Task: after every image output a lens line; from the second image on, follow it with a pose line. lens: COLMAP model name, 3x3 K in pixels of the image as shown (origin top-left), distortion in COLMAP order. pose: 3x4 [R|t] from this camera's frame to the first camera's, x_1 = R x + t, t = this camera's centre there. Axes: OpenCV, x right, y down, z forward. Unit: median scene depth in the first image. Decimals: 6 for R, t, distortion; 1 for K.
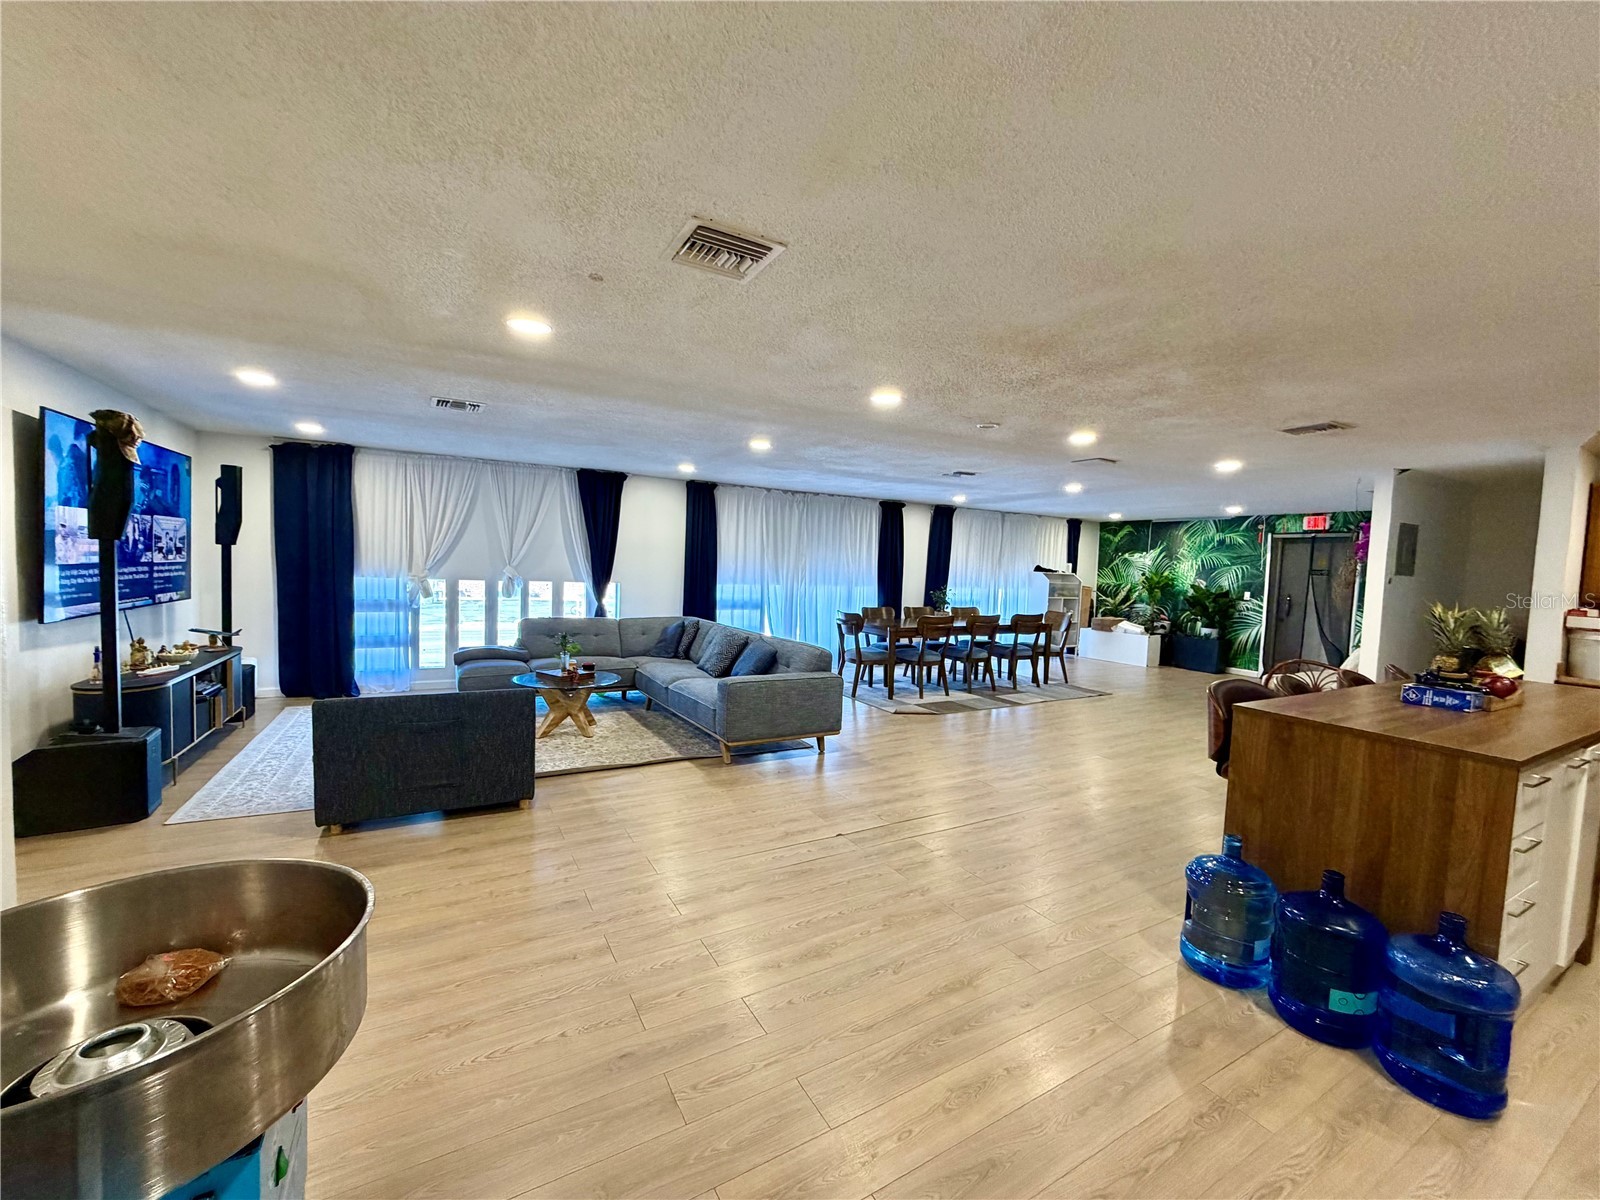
lens RADIAL K [[640.2, 0, 802.7], [0, 640.2, 607.7], [0, 0, 1]] dist [0.003872, -0.000268]
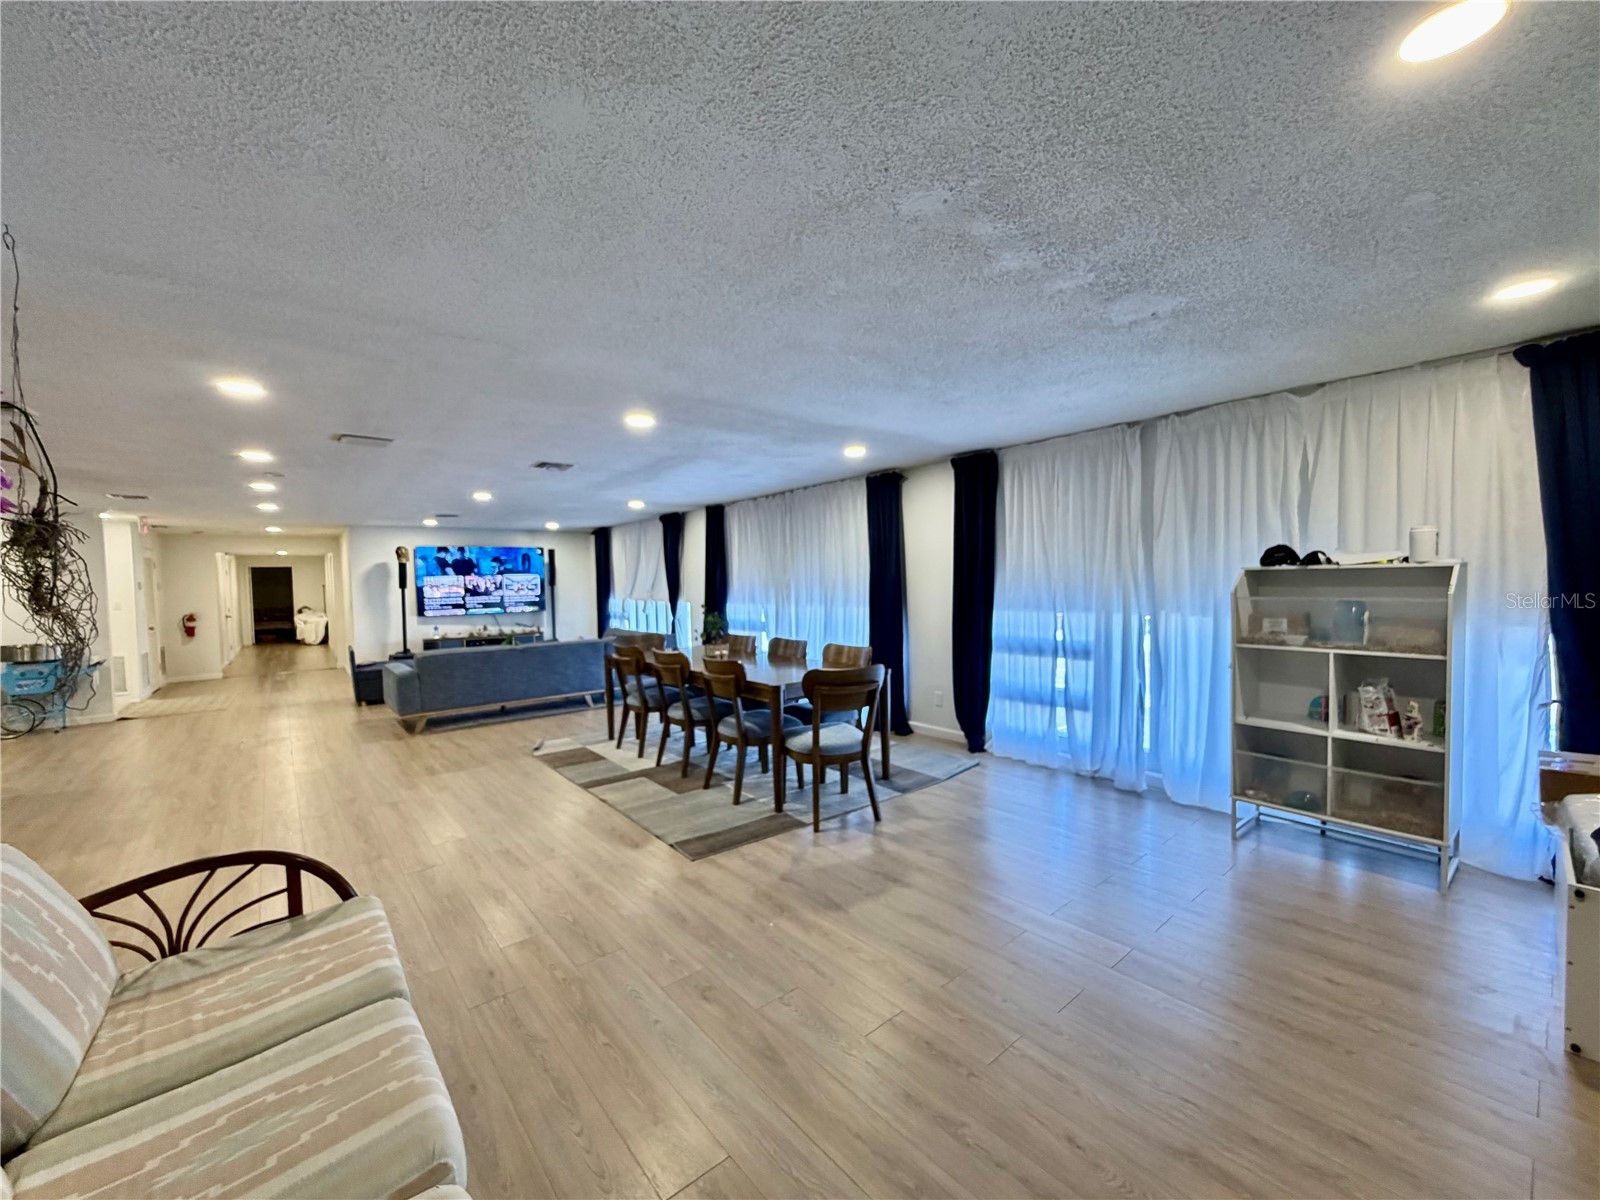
lens RADIAL K [[640.2, 0, 801.7], [0, 640.2, 597.7], [0, 0, 1]] dist [0.003872, -0.000268]
pose [[0.162646, -0.008877, -0.986645, 0.715828], [-0.034309, 0.999304, -0.014647, -0.028918], [0.986088, 0.036233, 0.162228, 0.784075]]
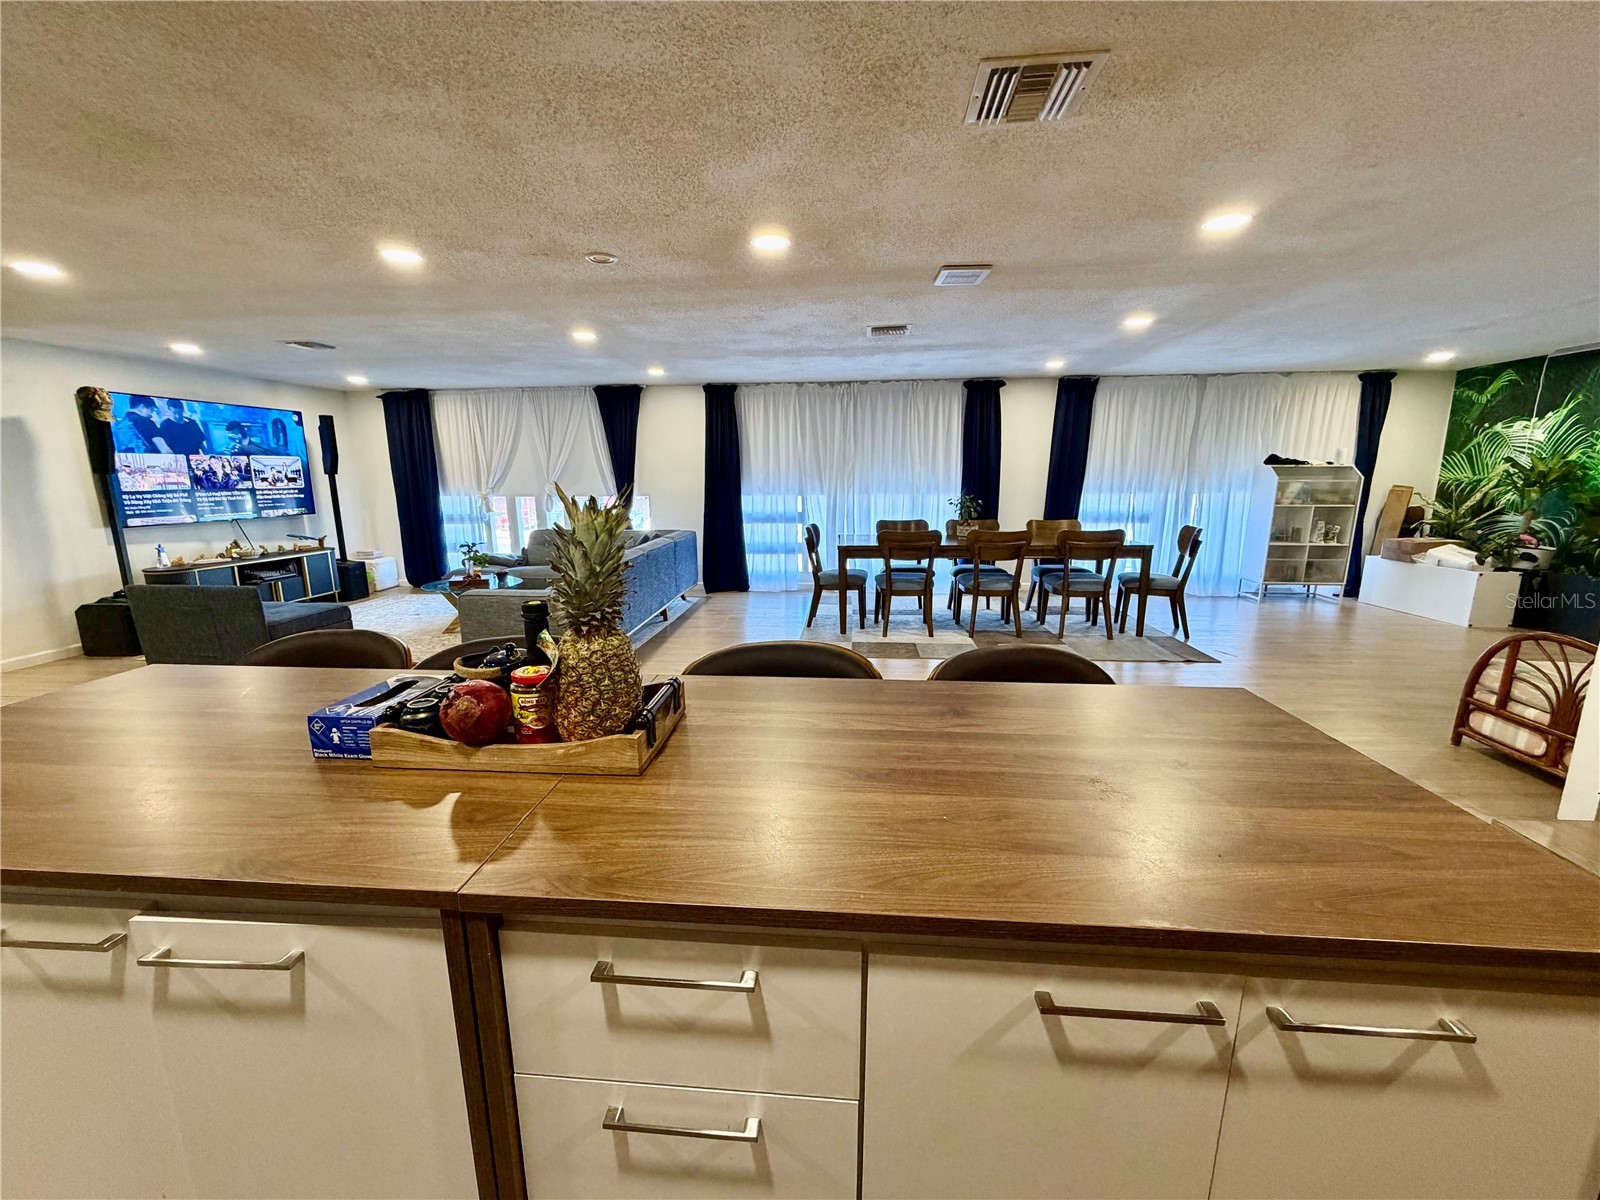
lens RADIAL K [[640.2, 0, 806.7], [0, 640.2, 600.9], [0, 0, 1]] dist [0.003872, -0.000268]
pose [[0.823914, 0.071376, -0.562202, 0.393695], [-0.001557, 0.992318, 0.123700, 0.000476], [0.566713, -0.101043, 0.817696, 0.224458]]
